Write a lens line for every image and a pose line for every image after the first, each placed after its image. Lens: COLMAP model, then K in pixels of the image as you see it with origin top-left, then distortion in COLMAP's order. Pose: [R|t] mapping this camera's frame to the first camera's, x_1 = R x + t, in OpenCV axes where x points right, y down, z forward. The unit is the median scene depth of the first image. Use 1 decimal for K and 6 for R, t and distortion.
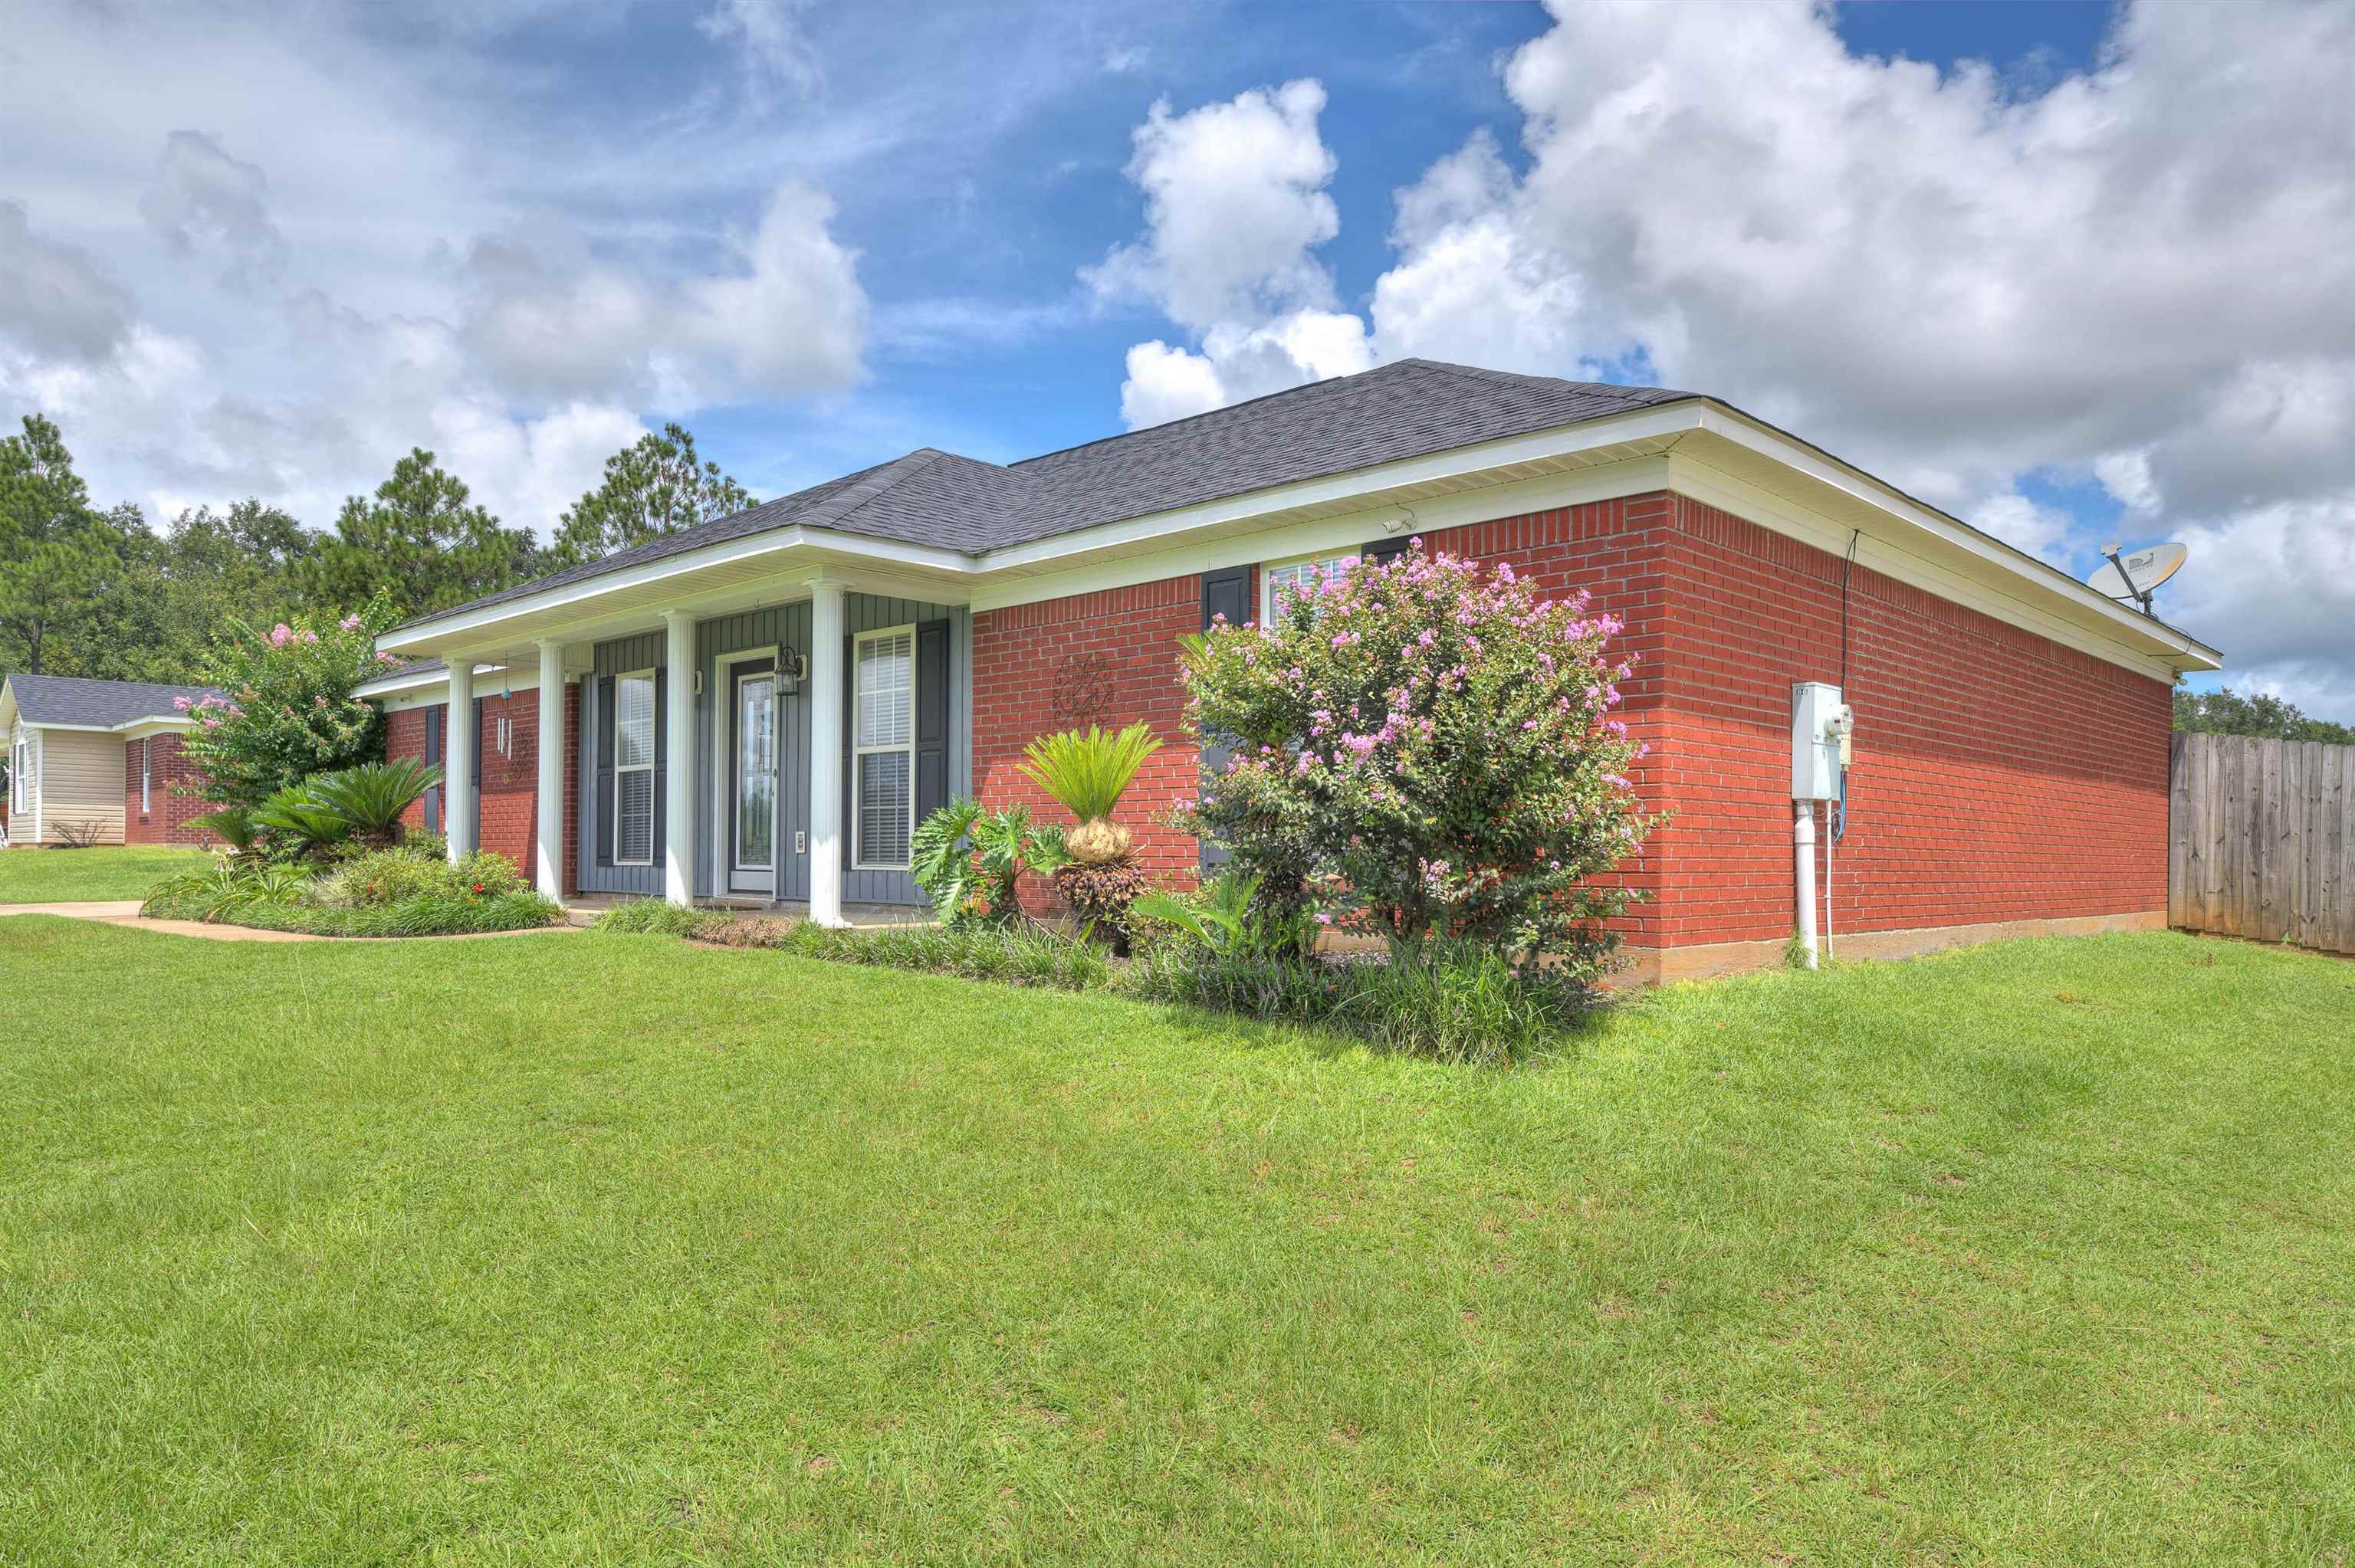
lens RADIAL K [[1544.7, 0, 1185.8], [0, 1544.7, 857.3], [0, 0, 1]] dist [0.004031, 0.003706]
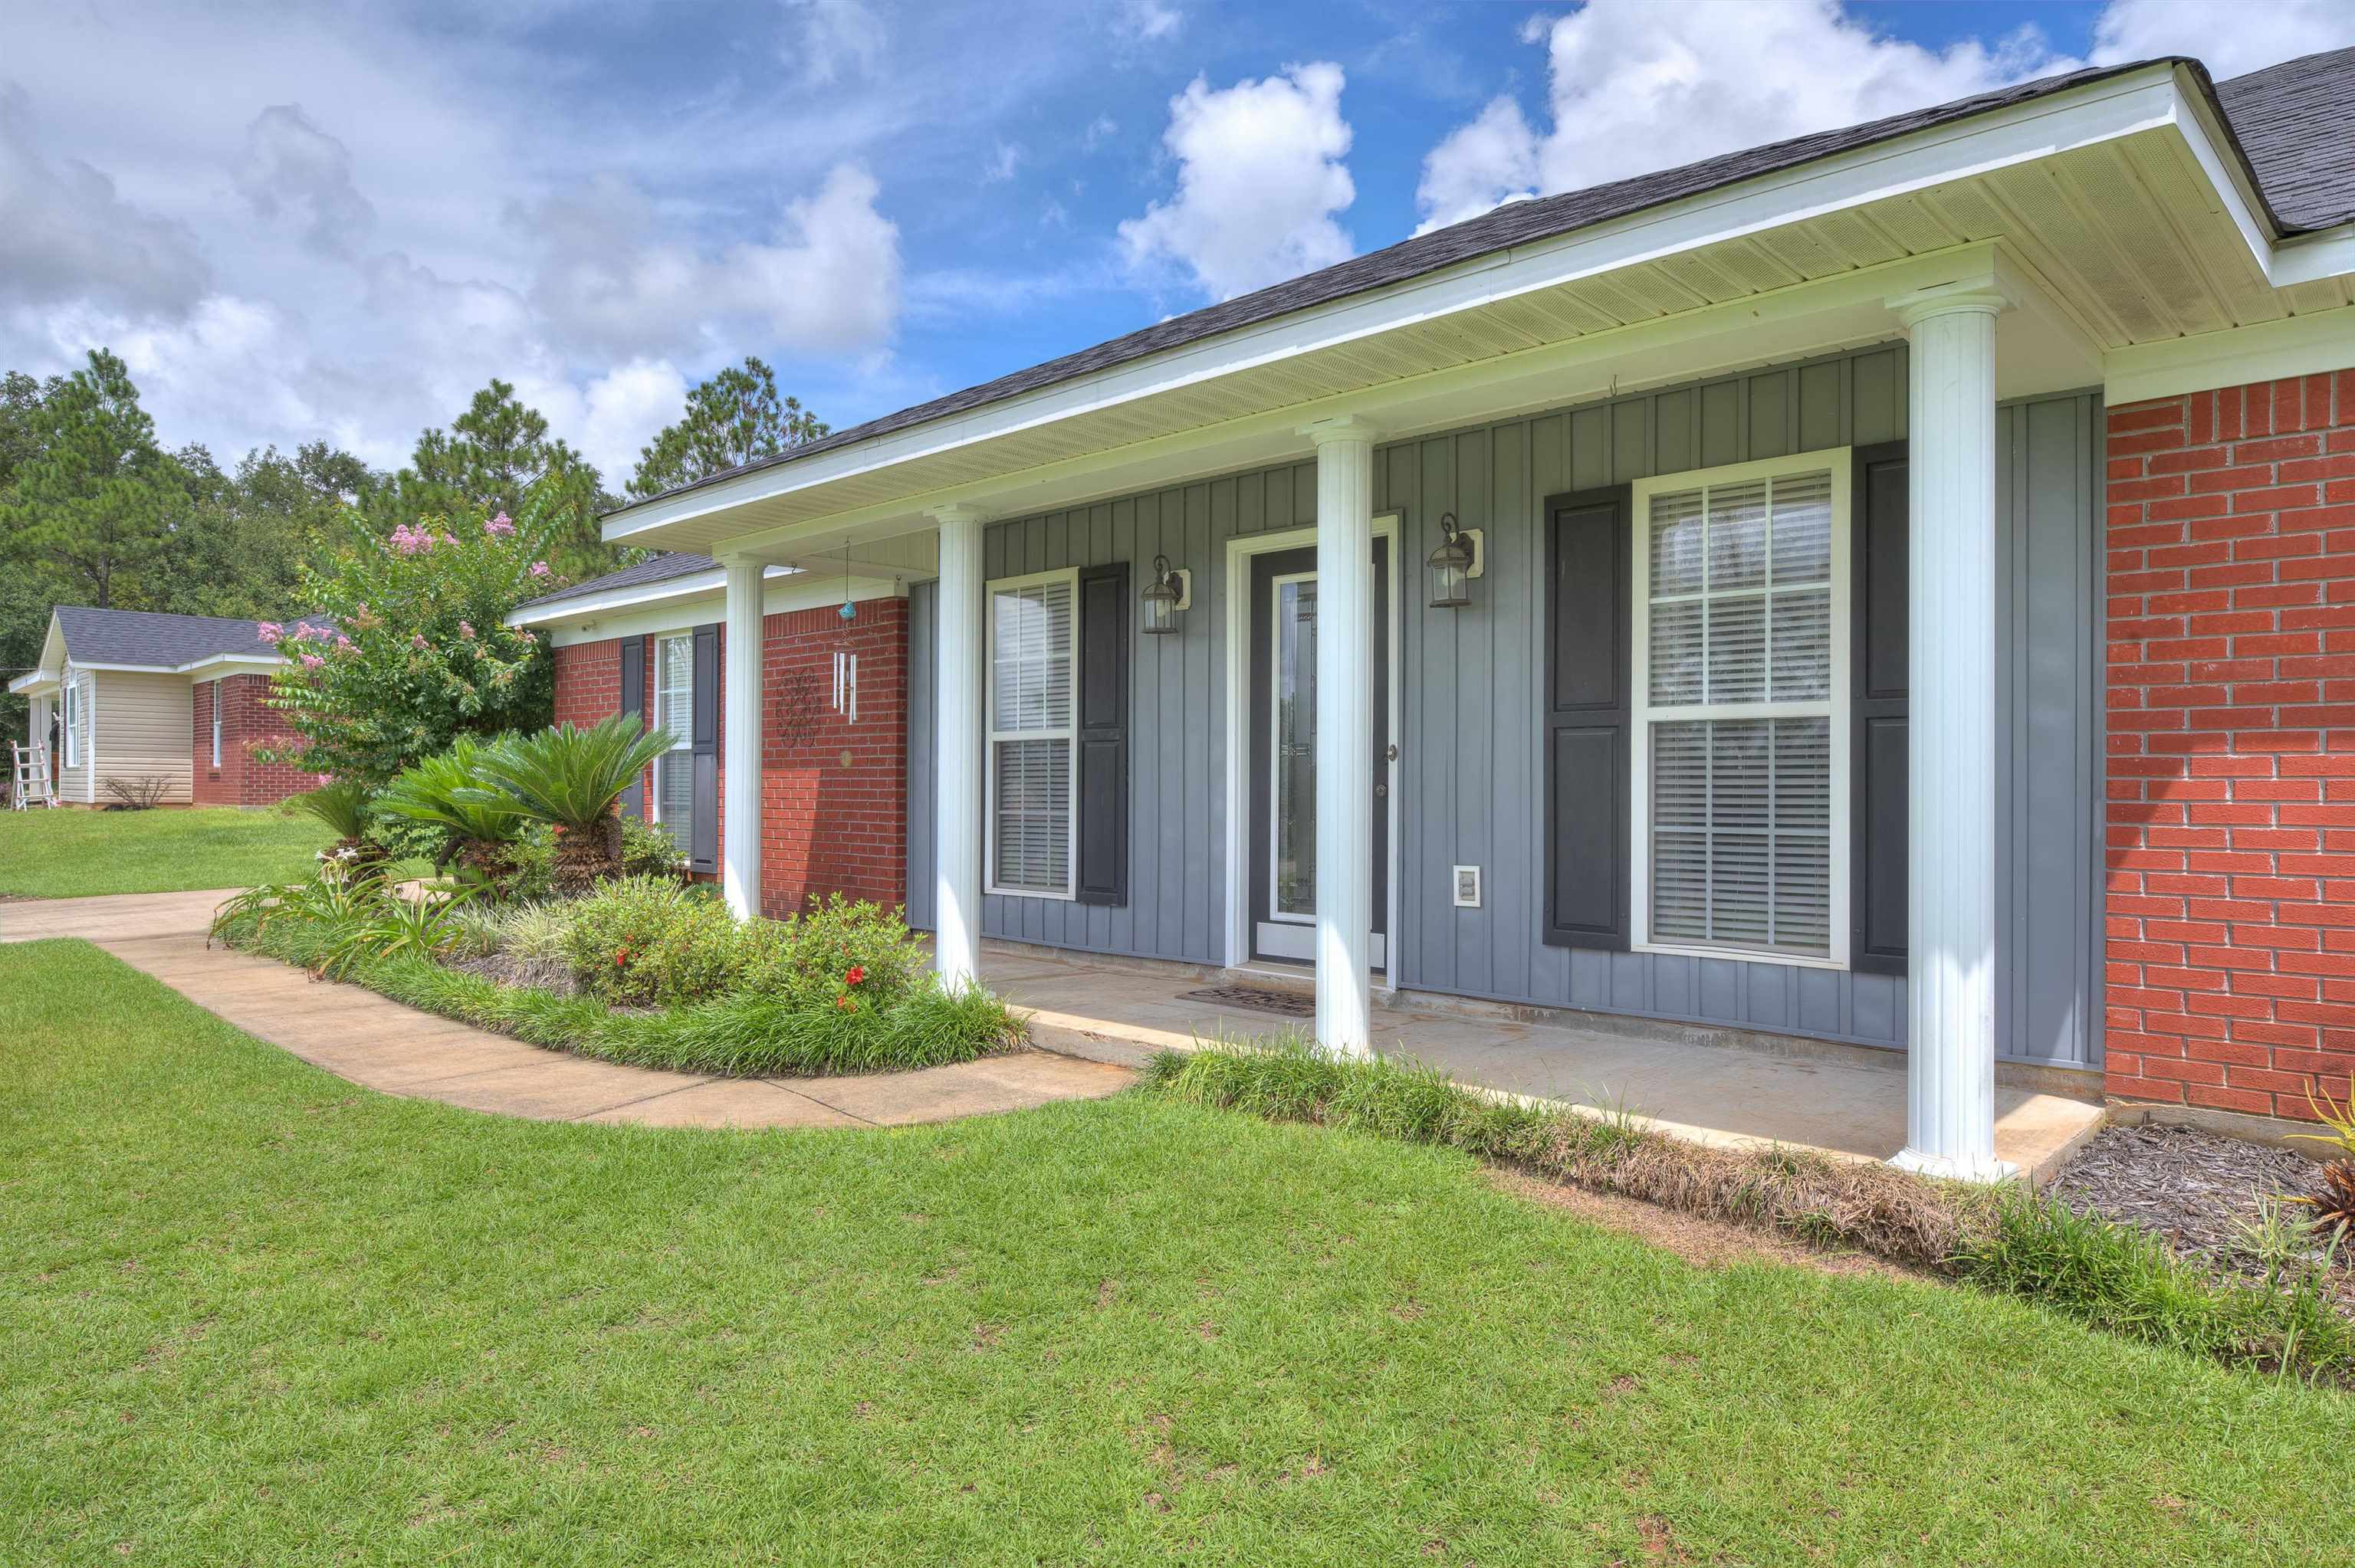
lens RADIAL K [[1429.7, 0, 1194.0], [0, 1429.7, 792.6], [0, 0, 1]] dist [0.004754, 0.000727]
pose [[0.999973, -0.001495, 0.007208, -0.064623], [0.001464, 0.999990, 0.004305, -0.008226], [-0.007214, -0.004295, 0.999965, 0.096104]]
